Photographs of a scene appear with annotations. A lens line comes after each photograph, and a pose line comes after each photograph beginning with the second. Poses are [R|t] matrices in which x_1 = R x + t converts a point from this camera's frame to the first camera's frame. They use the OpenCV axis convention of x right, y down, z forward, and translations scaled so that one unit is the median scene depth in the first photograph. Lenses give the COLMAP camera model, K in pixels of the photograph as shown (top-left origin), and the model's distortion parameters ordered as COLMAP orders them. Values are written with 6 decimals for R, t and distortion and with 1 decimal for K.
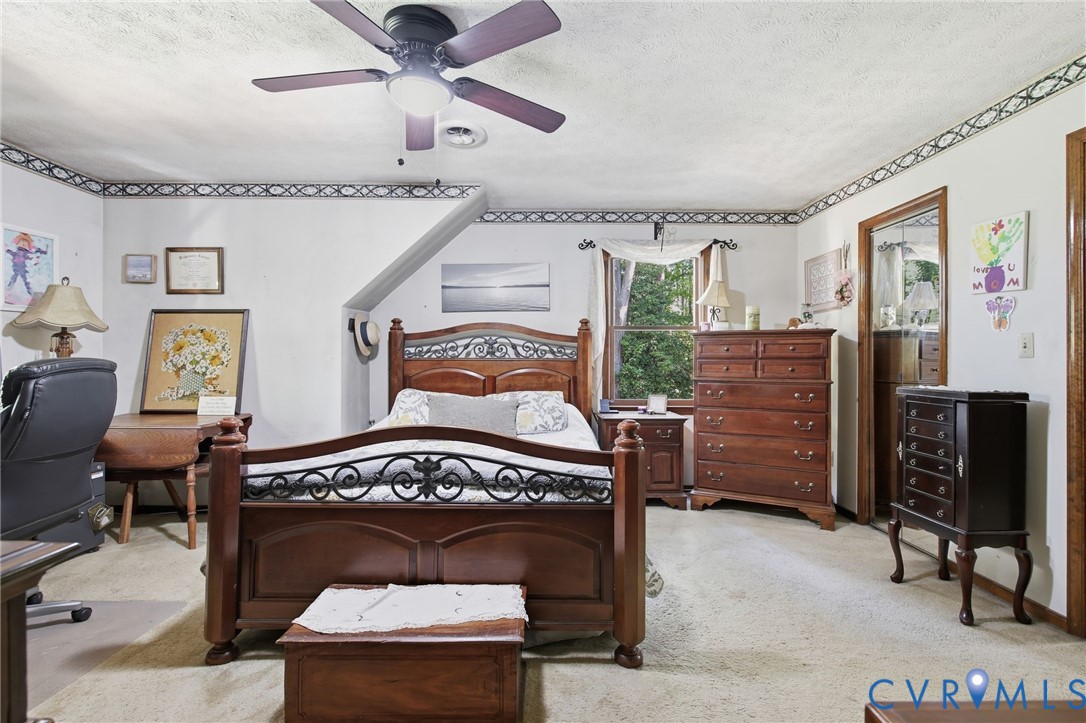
lens RADIAL K [[489.0, 0, 538.6], [0, 489.0, 365.2], [0, 0, 1]] dist [0.001980, -0.000638]
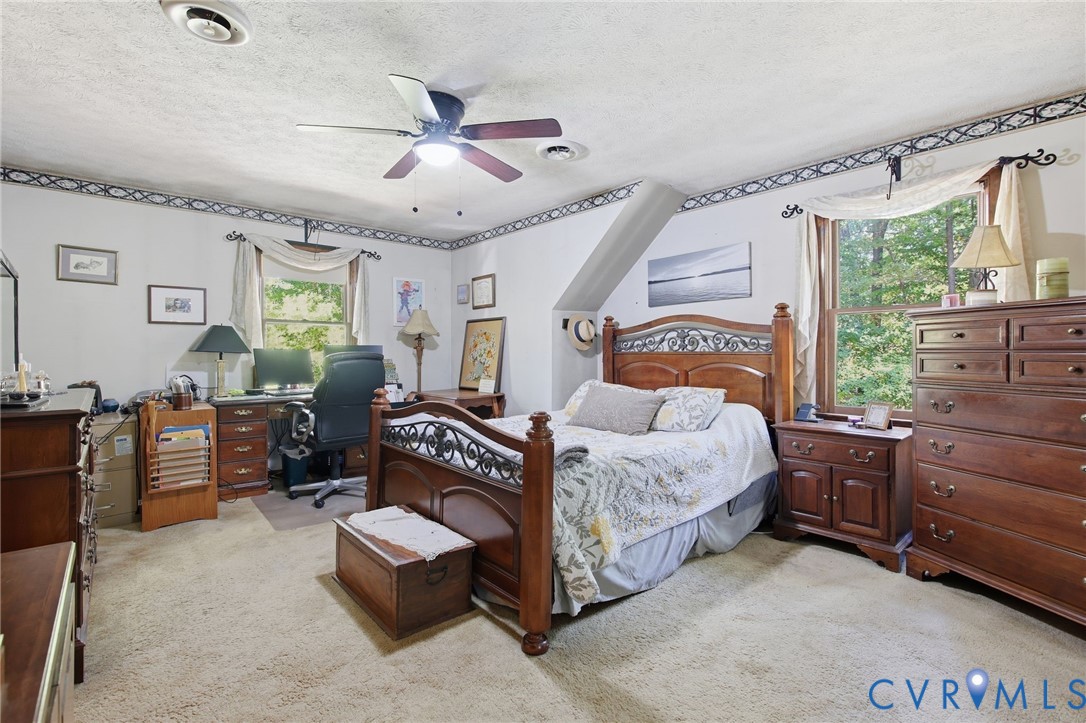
lens RADIAL K [[489.0, 0, 539.0], [0, 489.0, 360.3], [0, 0, 1]] dist [0.001980, -0.000638]
pose [[0.658905, 0.008854, -0.752174, 0.494447], [-0.009033, 0.999952, 0.003859, 0.001210], [0.752172, 0.004252, 0.658953, 0.174022]]
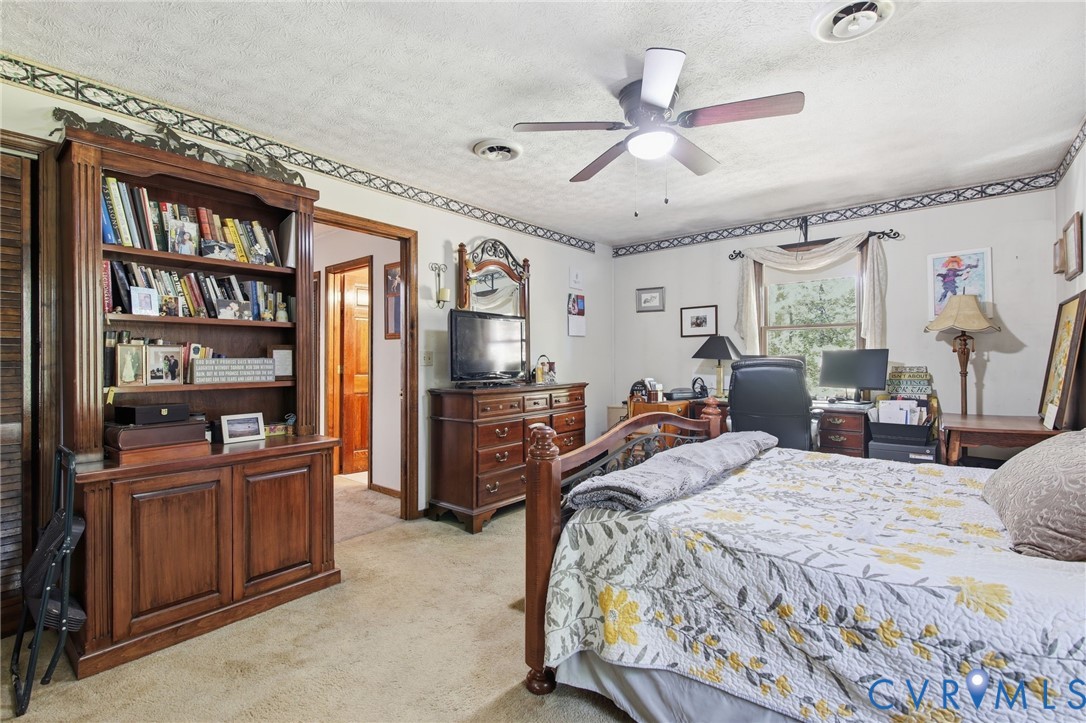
lens RADIAL K [[489.0, 0, 535.6], [0, 489.0, 357.2], [0, 0, 1]] dist [0.001980, -0.000638]
pose [[-0.628341, -0.001783, -0.777936, 0.478767], [-0.004596, 0.999988, 0.001421, -0.011547], [0.777924, 0.004468, -0.628342, 0.816628]]
